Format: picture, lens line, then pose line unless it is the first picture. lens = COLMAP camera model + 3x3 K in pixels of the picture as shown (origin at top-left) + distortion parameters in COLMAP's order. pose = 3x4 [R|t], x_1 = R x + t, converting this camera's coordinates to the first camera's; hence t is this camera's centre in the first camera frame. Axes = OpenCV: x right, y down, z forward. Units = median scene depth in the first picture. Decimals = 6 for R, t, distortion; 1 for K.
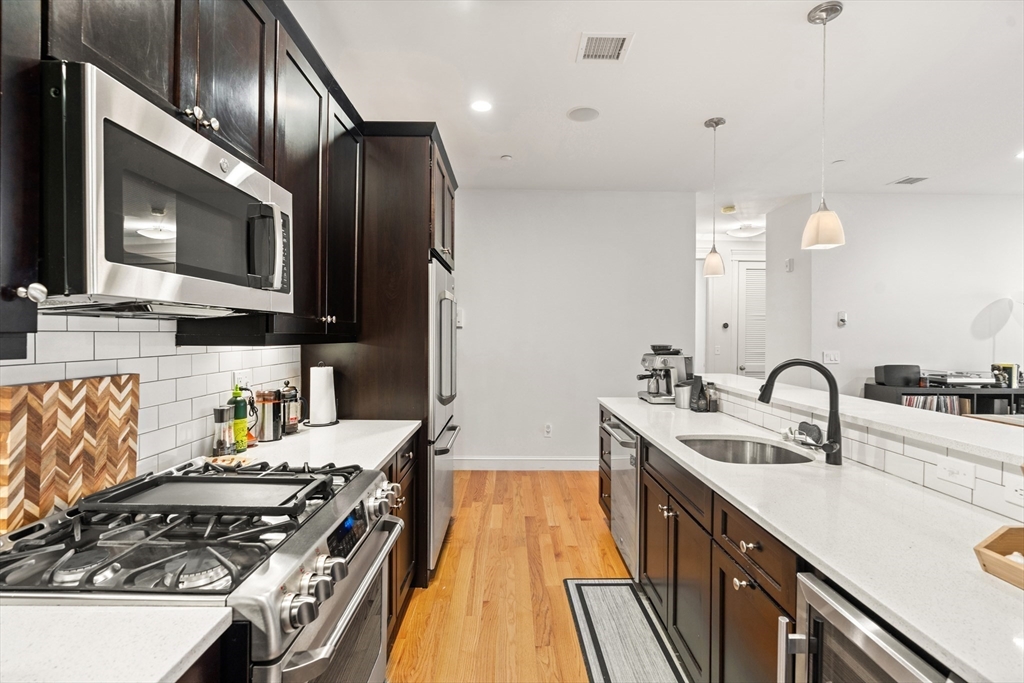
lens RADIAL K [[463.6, 0, 515.1], [0, 463.6, 338.2], [0, 0, 1]] dist [-0.003770, 0.000325]
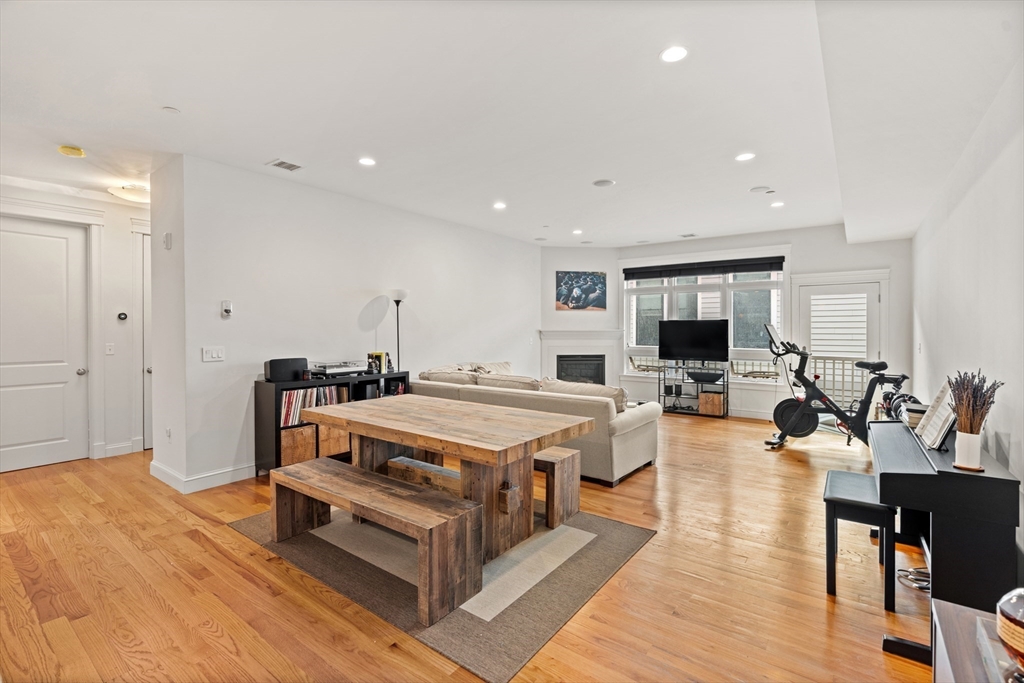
lens RADIAL K [[463.6, 0, 512.9], [0, 463.6, 331.6], [0, 0, 1]] dist [-0.003770, 0.000325]
pose [[0.621701, -0.012263, 0.783159, 0.390244], [0.015720, 0.999871, 0.003177, 0.006940], [-0.783097, 0.010336, 0.621813, 0.041733]]
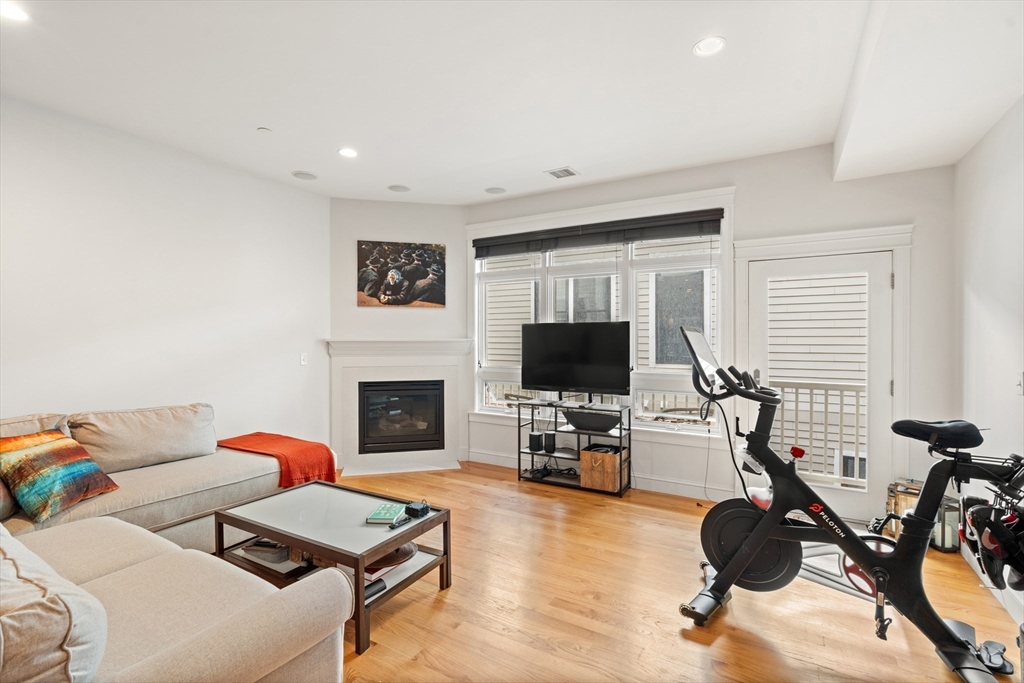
lens RADIAL K [[463.6, 0, 511.3], [0, 463.6, 344.2], [0, 0, 1]] dist [-0.003770, 0.000325]
pose [[0.535146, -0.023121, 0.844443, 1.254890], [0.018329, 0.999708, 0.015757, 0.008152], [-0.844561, 0.007045, 0.535413, 0.169321]]
